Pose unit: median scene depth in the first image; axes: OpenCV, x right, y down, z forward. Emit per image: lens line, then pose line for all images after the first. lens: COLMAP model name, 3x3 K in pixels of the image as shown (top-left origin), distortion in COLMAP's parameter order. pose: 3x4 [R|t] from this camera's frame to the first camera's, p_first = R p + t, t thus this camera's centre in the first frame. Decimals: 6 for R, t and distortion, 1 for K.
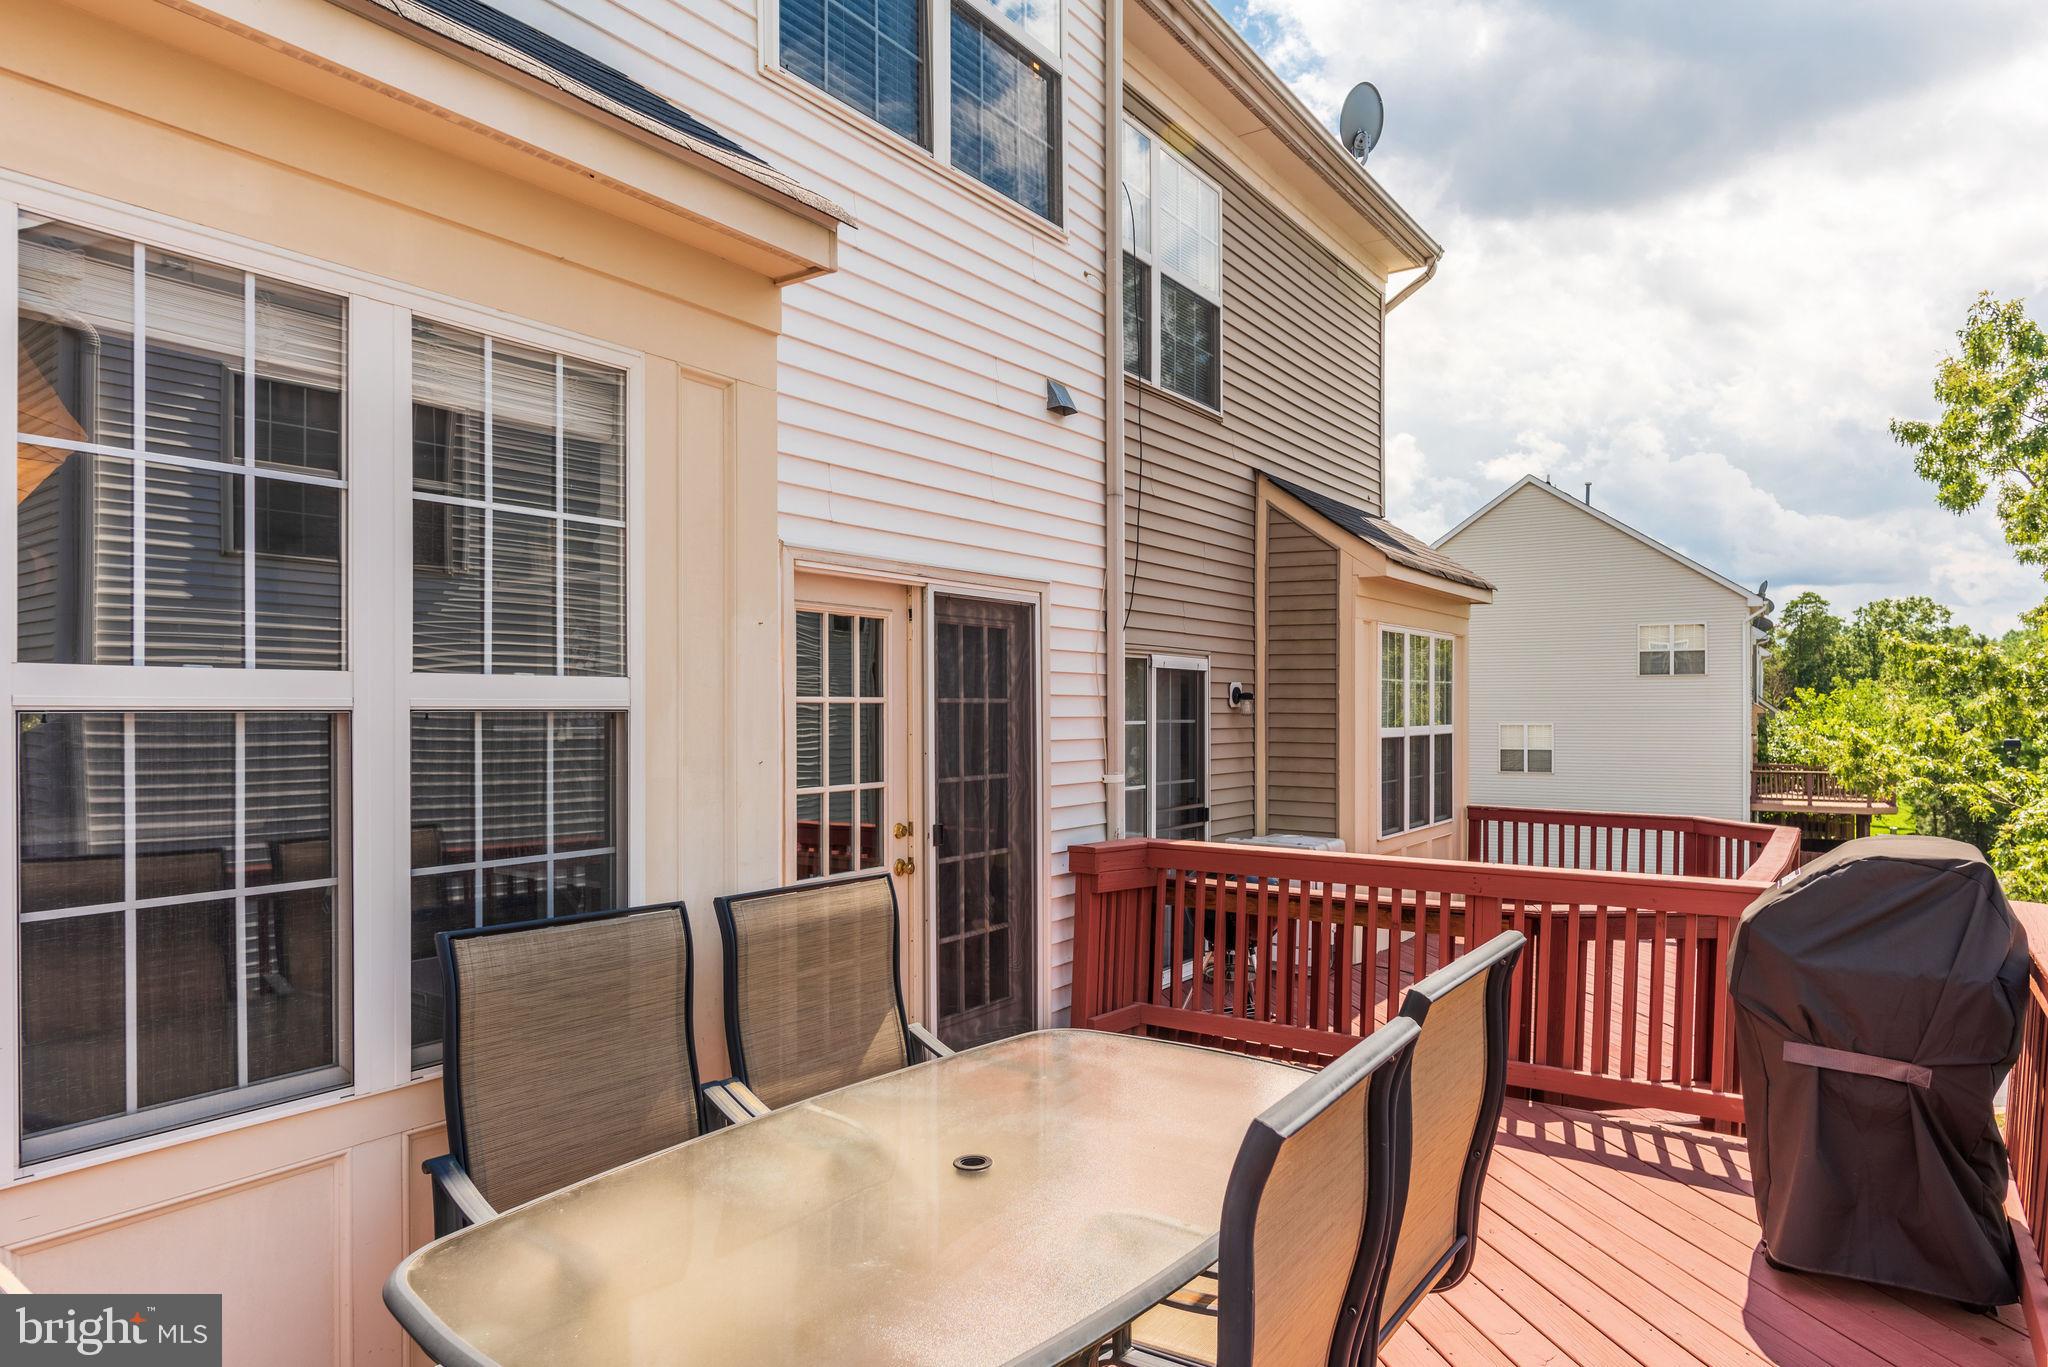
lens RADIAL K [[1209.5, 0, 1024.0], [0, 1209.5, 683.5], [0, 0, 1]] dist [-0.002290, 0.000251]
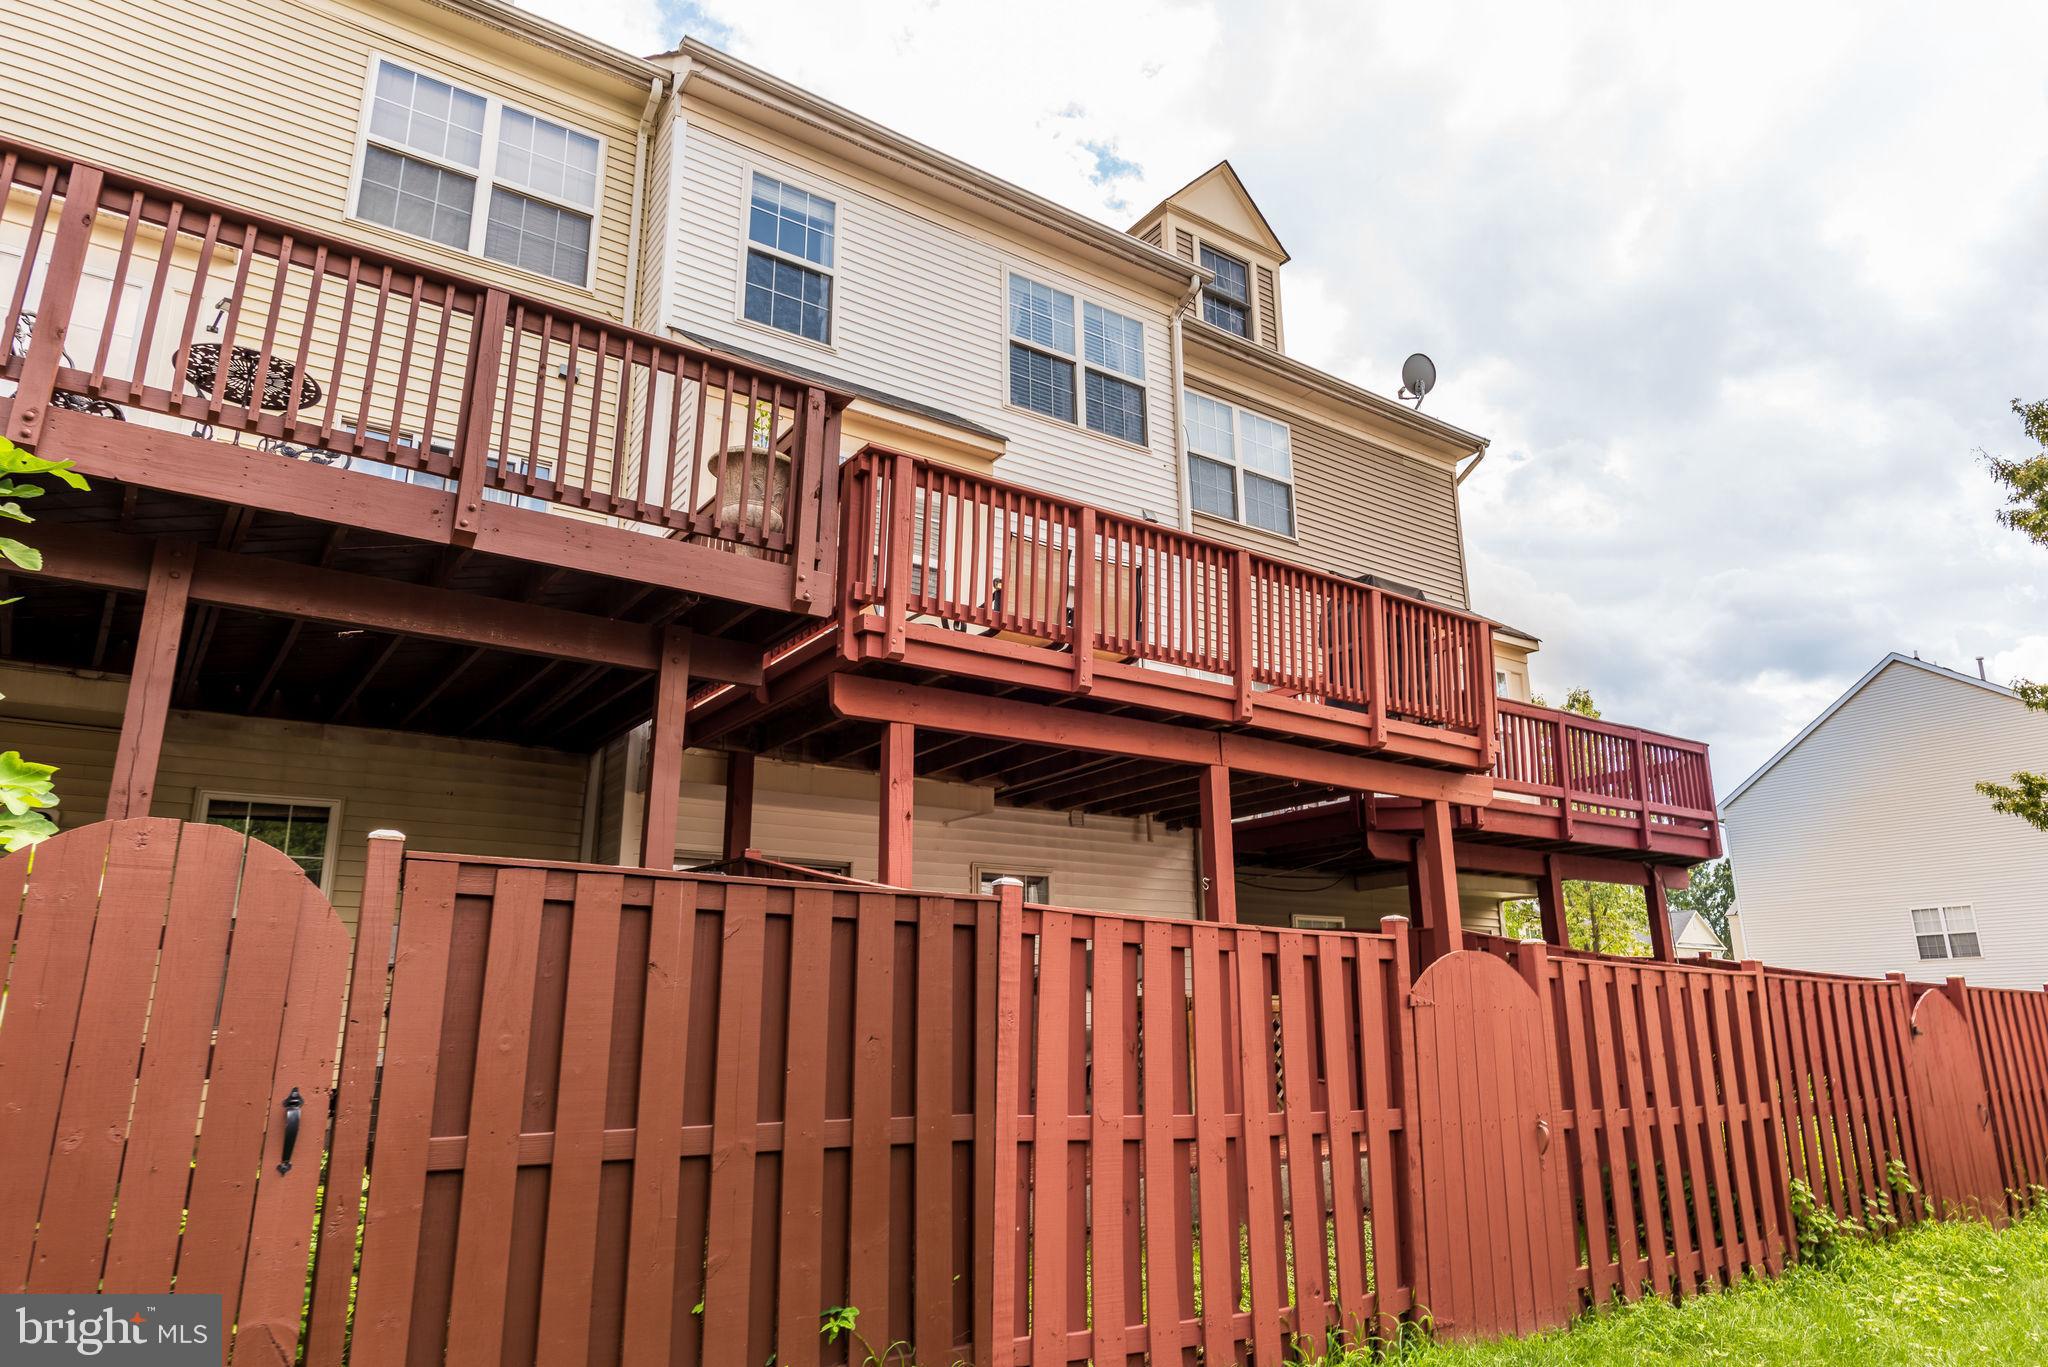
lens RADIAL K [[1209.5, 0, 1024.0], [0, 1209.5, 683.5], [0, 0, 1]] dist [-0.002290, 0.000251]
pose [[0.931529, -0.102246, -0.348999, 0.393831], [0.009186, 0.965972, -0.258482, 0.453491], [0.363552, 0.237577, 0.900770, -0.737542]]
